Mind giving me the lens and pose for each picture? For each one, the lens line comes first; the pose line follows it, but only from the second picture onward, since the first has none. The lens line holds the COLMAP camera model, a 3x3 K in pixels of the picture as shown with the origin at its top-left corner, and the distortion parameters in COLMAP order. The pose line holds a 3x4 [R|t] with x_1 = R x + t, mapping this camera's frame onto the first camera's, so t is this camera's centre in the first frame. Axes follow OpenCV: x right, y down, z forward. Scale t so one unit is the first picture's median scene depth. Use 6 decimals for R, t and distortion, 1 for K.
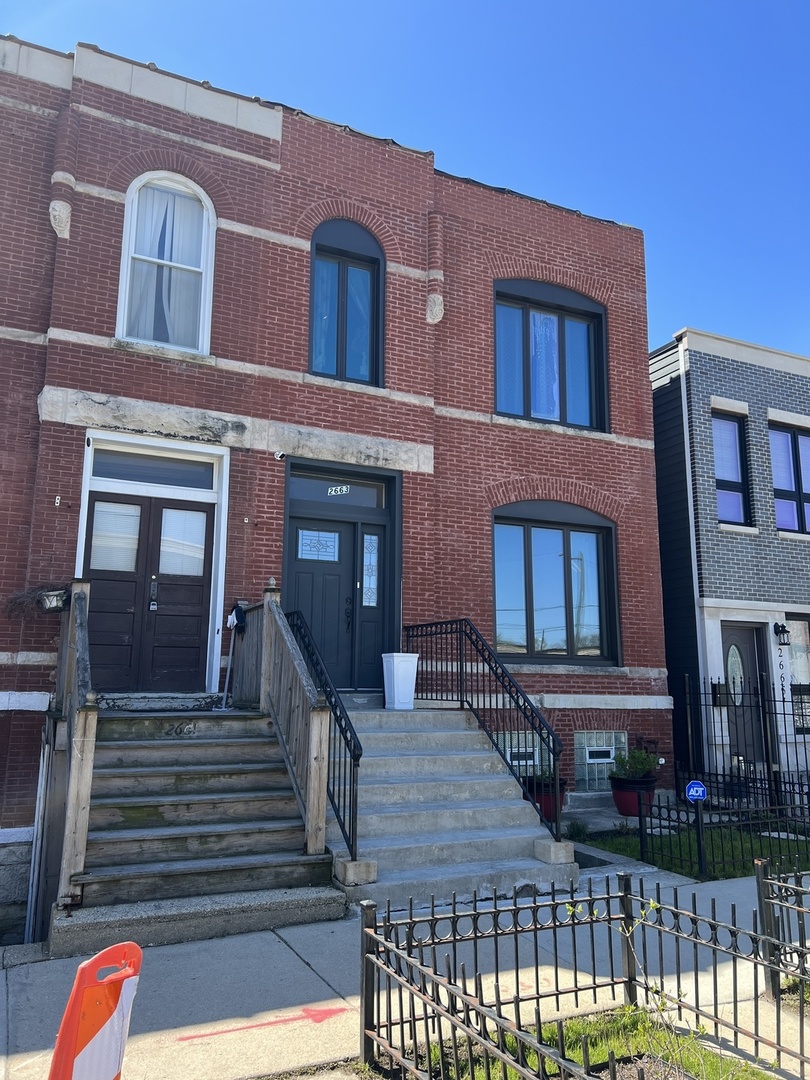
lens RADIAL K [[806.7, 0, 407.3], [0, 806.7, 536.8], [0, 0, 1]] dist [0.049597, -0.058982]
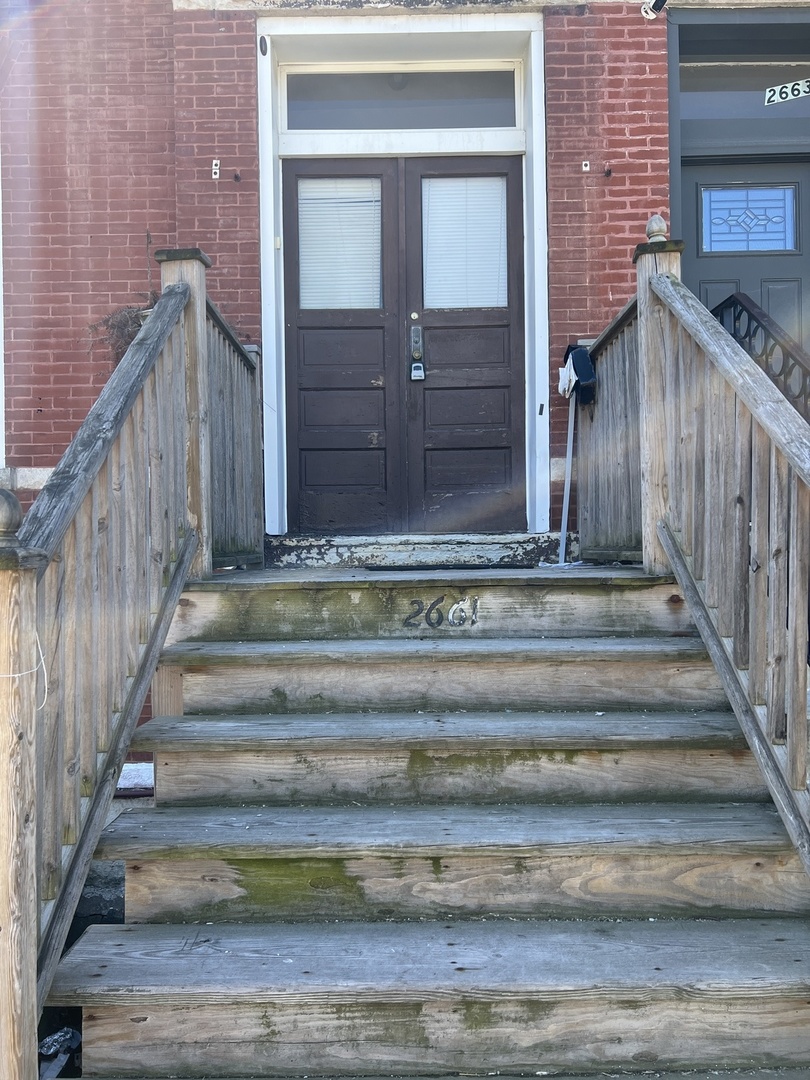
lens RADIAL K [[806.7, 0, 407.3], [0, 806.7, 536.8], [0, 0, 1]] dist [0.049597, -0.058982]
pose [[0.902949, -0.024085, -0.429072, -0.102478], [0.096889, 0.984131, 0.148653, 0.115550], [0.418683, -0.175799, 0.890954, 0.532920]]
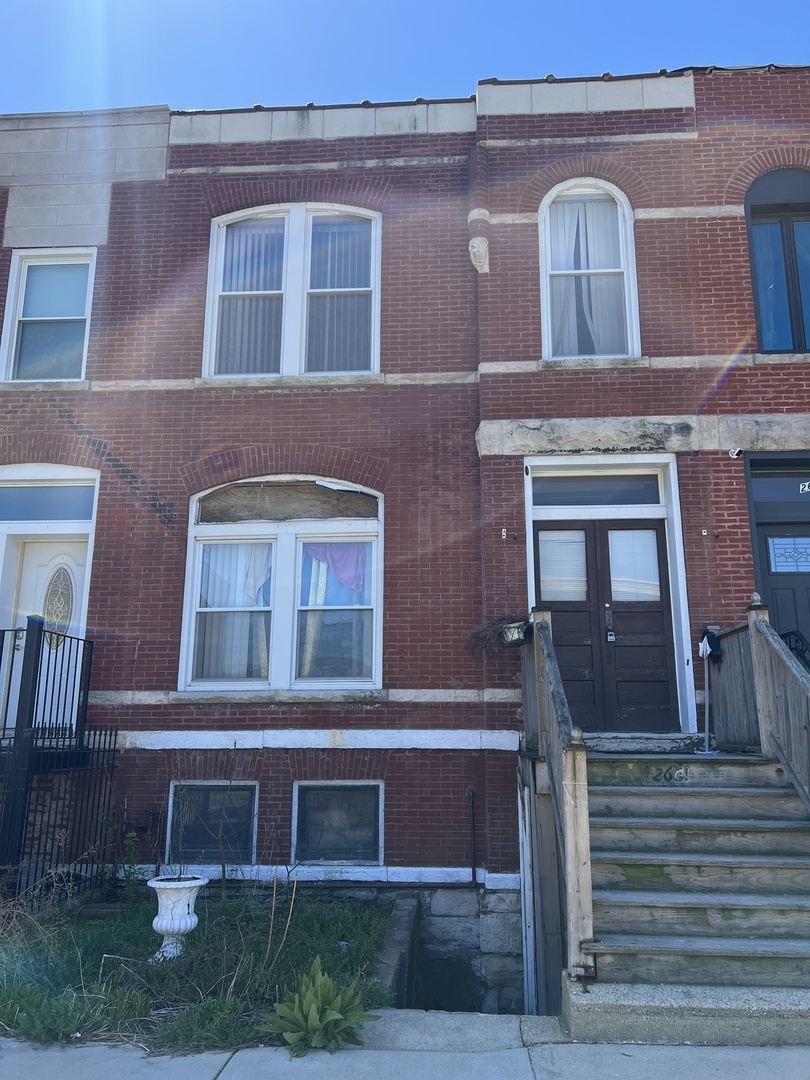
lens RADIAL K [[806.7, 0, 407.3], [0, 806.7, 536.8], [0, 0, 1]] dist [0.049597, -0.058982]
pose [[0.873632, -0.115143, -0.472768, -0.070590], [0.090557, 0.993099, -0.074528, 0.021418], [0.478086, 0.022298, 0.878030, 0.086229]]
